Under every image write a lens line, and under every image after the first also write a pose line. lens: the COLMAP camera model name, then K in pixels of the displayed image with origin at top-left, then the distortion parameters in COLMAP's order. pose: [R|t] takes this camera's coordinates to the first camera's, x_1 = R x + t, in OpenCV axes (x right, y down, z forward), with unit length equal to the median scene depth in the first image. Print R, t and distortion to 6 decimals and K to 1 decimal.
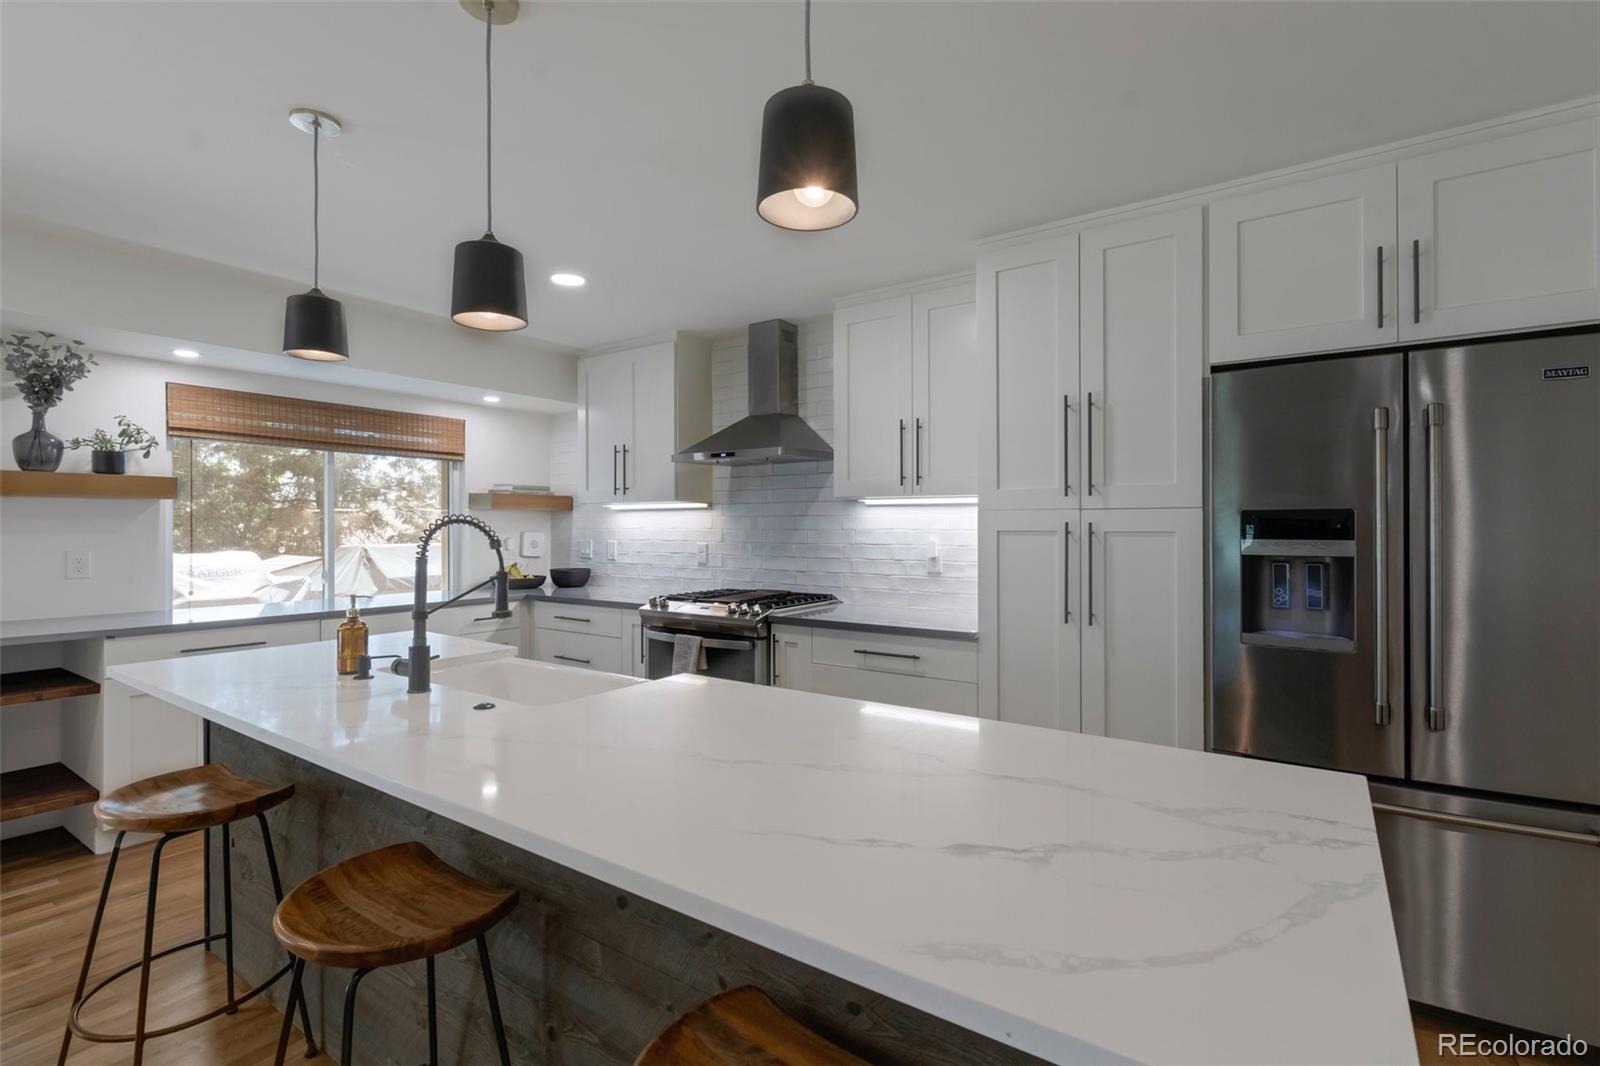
lens RADIAL K [[729.5, 0, 804.4], [0, 729.5, 530.8], [0, 0, 1]] dist [0.001283, 0.000027]
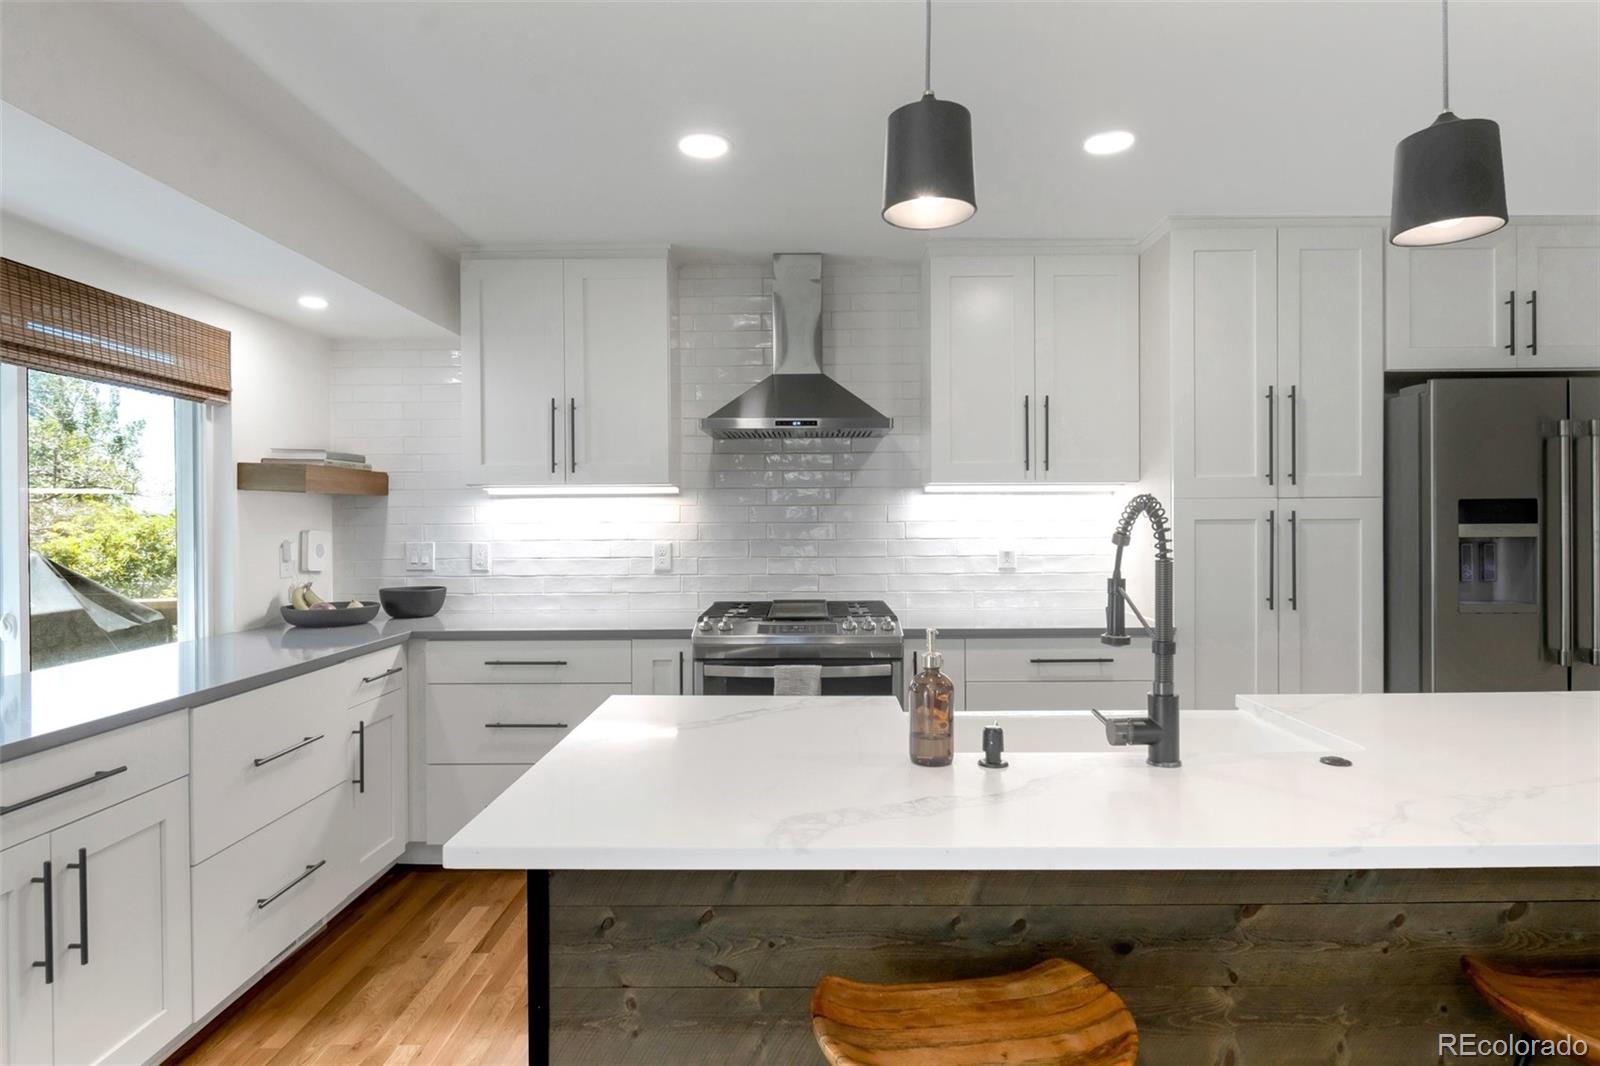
lens RADIAL K [[833.9, 0, 802.3], [0, 833.9, 533.4], [0, 0, 1]] dist [0.007295, 0.000845]
pose [[0.824558, -0.012784, 0.565633, -0.510385], [0.009350, 0.999916, 0.008969, 0.002067], [-0.565700, -0.002107, 0.824609, 0.244838]]
